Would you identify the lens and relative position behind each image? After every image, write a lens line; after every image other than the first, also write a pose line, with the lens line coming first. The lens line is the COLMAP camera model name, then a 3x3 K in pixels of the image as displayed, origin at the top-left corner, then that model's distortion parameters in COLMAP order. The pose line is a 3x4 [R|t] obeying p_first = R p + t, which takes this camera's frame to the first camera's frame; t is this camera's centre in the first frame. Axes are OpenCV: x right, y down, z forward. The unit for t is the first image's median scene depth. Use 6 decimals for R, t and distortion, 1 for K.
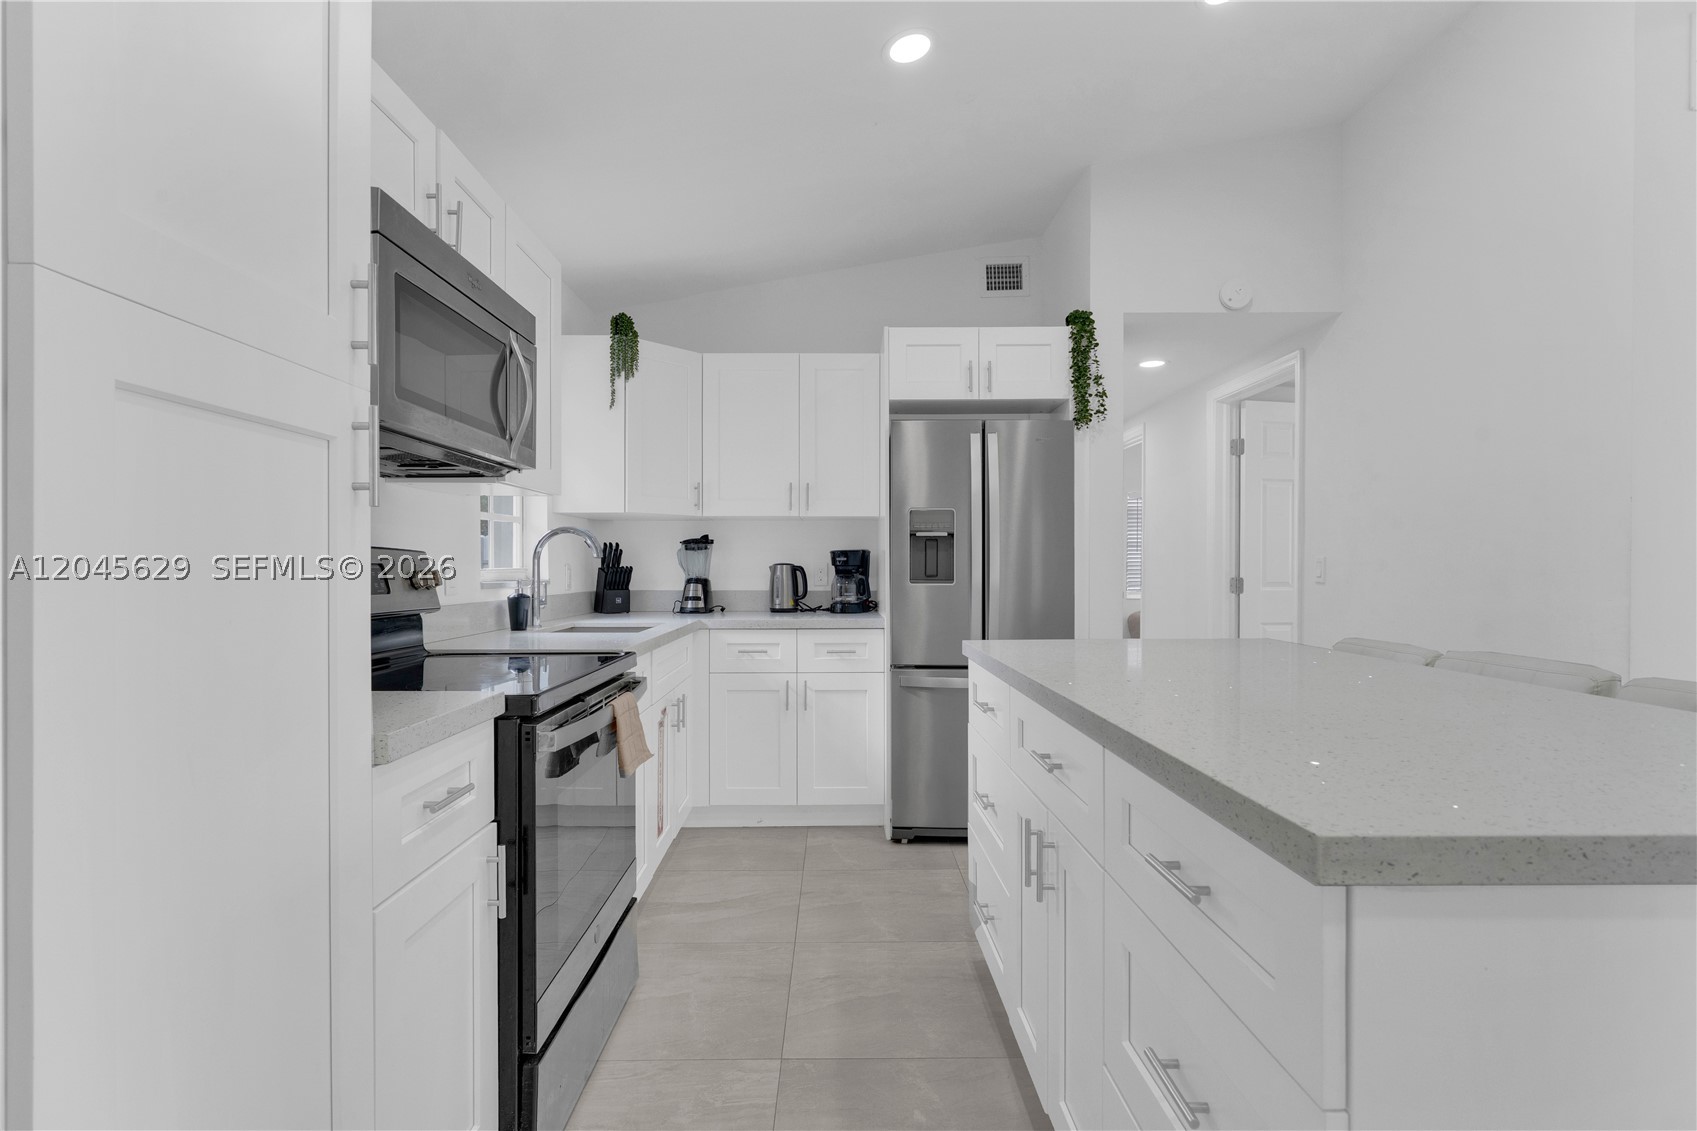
lens RADIAL K [[795.5, 0, 812.9], [0, 795.5, 565.1], [0, 0, 1]] dist [-0.000226, 0.001885]
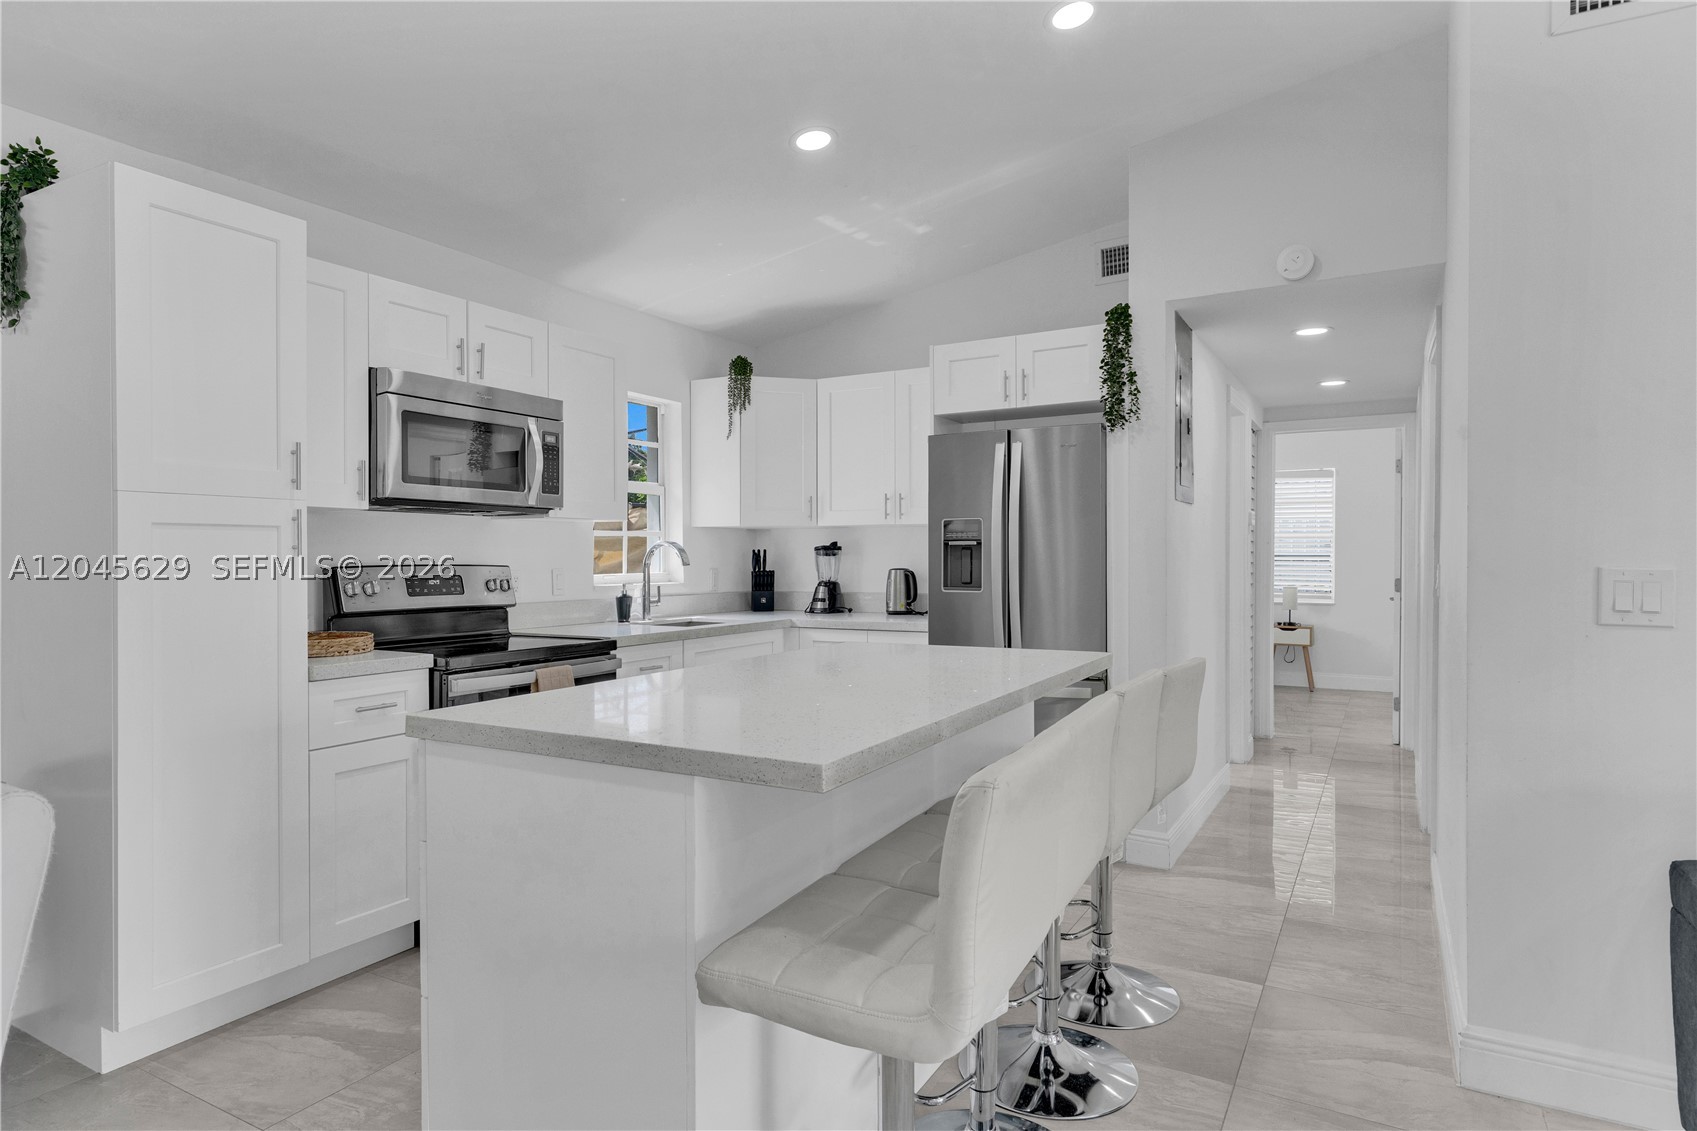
lens RADIAL K [[930.8, 0, 826.9], [0, 930.8, 562.2], [0, 0, 1]] dist [0.005167, -0.003082]
pose [[0.863954, 0.000385, -0.503571, 0.573760], [0.003500, 0.999971, 0.006771, -0.021265], [0.503559, -0.007612, 0.863927, -0.129235]]
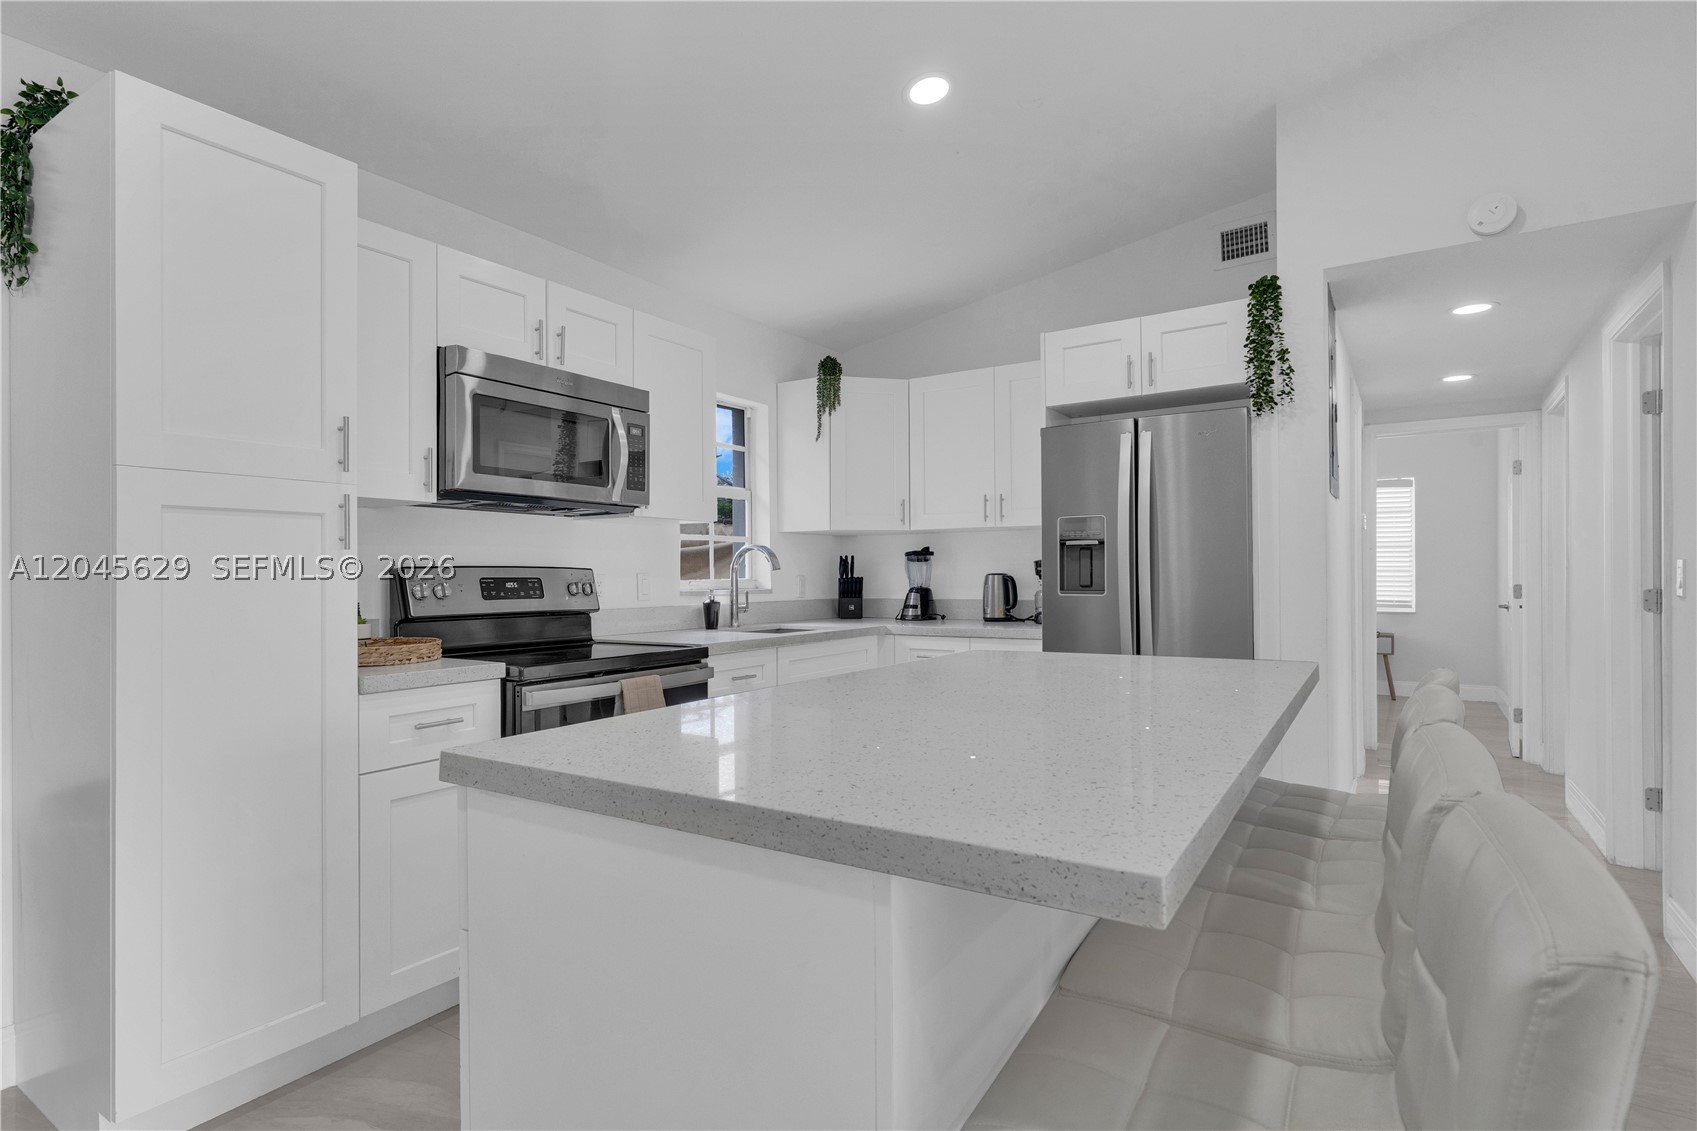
lens RADIAL K [[838.9, 0, 855.2], [0, 838.9, 568.3], [0, 0, 1]] dist [0.001246, 0.003863]
pose [[0.846165, -0.009770, -0.532832, 0.438075], [0.007106, 0.999950, -0.007050, -0.002703], [0.532874, 0.002179, 0.846192, -0.000159]]
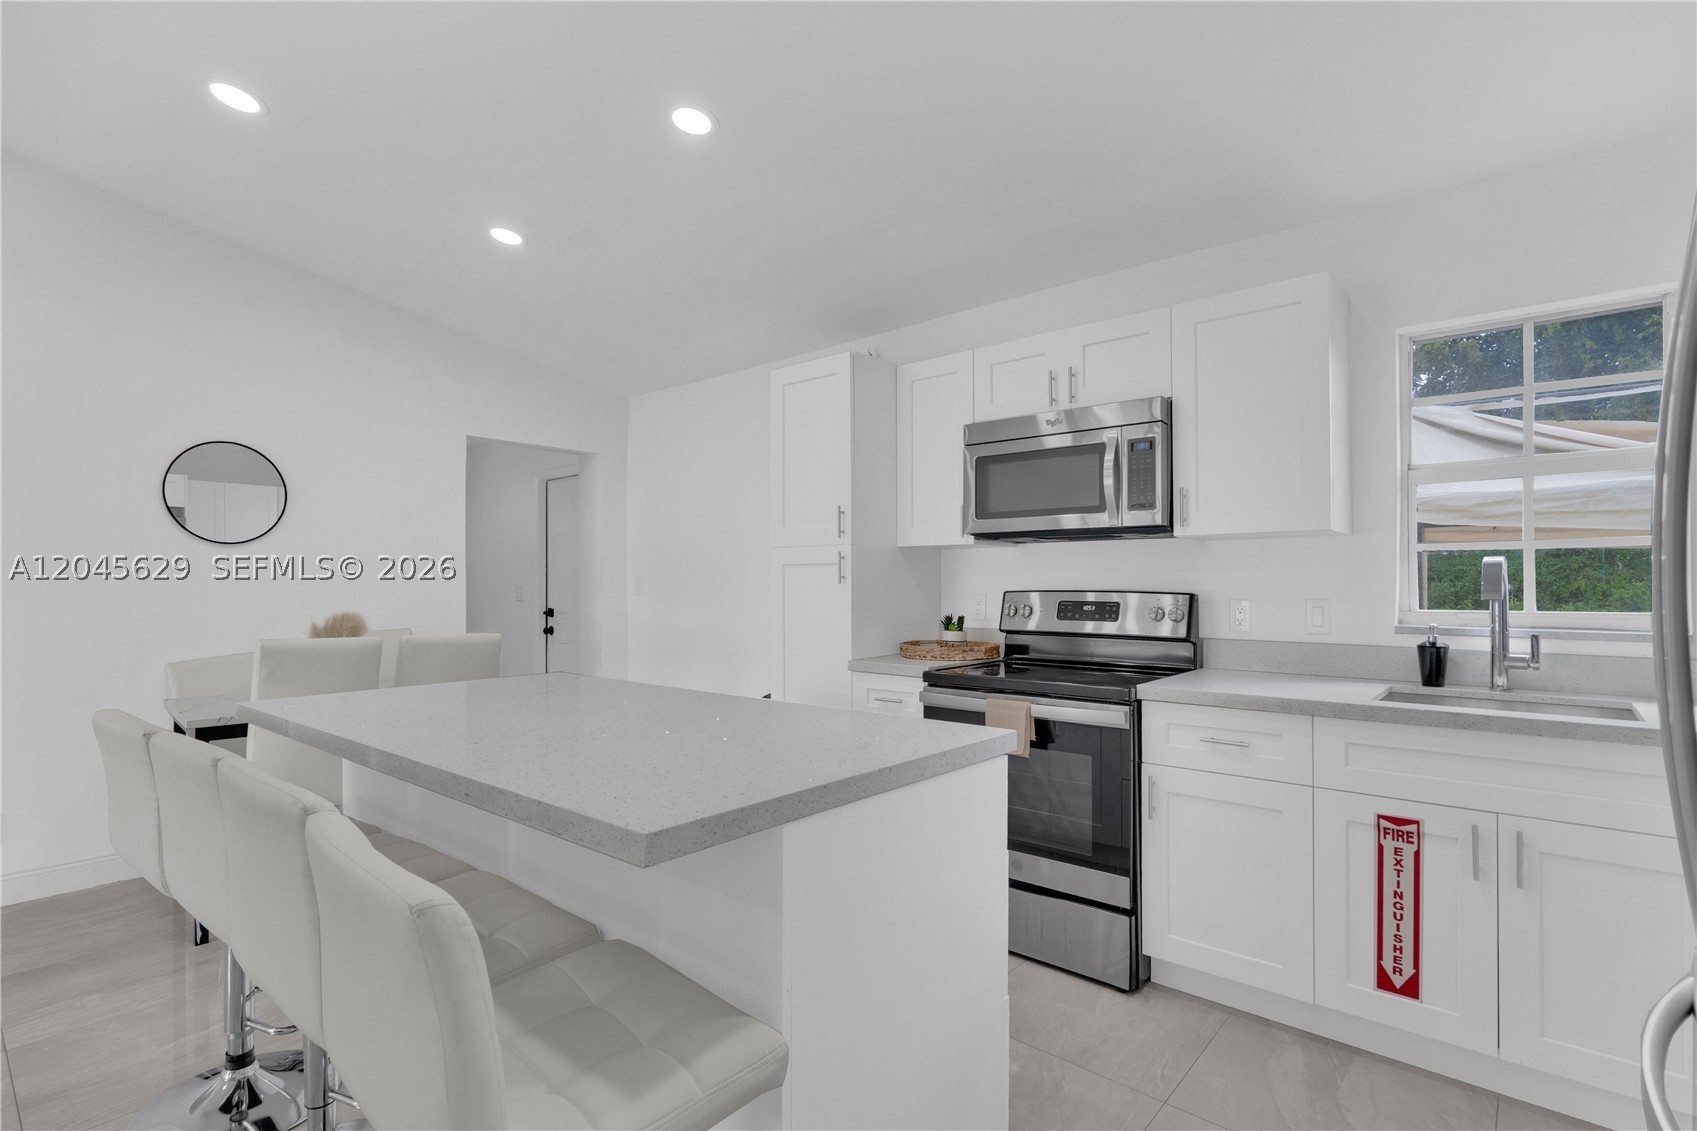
lens RADIAL K [[795.5, 0, 840.4], [0, 795.5, 565.4], [0, 0, 1]] dist [-0.000226, 0.001885]
pose [[-0.643840, -0.010267, -0.765091, 0.548593], [0.004851, 0.999835, -0.017499, -0.027186], [0.765145, -0.014978, -0.643684, 0.890456]]
